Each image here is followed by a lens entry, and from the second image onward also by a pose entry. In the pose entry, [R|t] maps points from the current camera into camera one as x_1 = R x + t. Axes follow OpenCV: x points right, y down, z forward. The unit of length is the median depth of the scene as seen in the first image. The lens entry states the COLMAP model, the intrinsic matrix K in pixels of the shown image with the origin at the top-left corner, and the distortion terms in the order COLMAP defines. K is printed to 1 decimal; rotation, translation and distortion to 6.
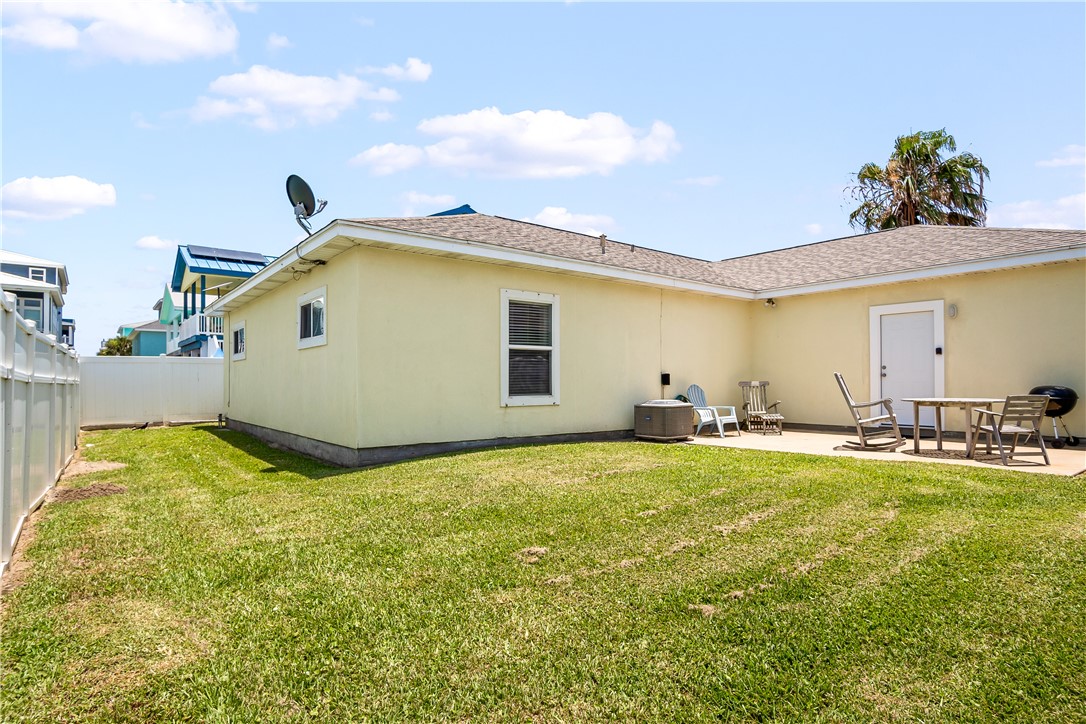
lens RADIAL K [[586.5, 0, 541.2], [0, 586.5, 367.3], [0, 0, 1]] dist [-0.028611, 0.003565]
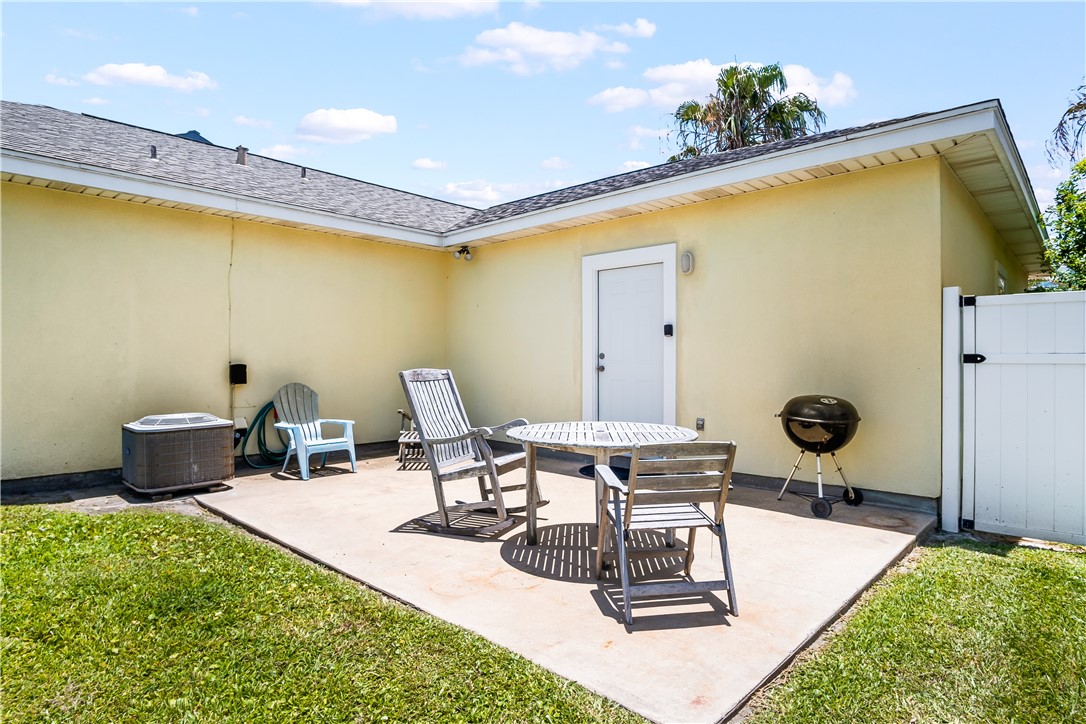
lens RADIAL K [[586.5, 0, 541.2], [0, 586.5, 367.3], [0, 0, 1]] dist [-0.028611, 0.003565]
pose [[0.987065, 0.002847, 0.160297, 0.418964], [-0.008873, 0.999280, 0.036887, -0.010062], [-0.160077, -0.037832, 0.986379, 0.388098]]
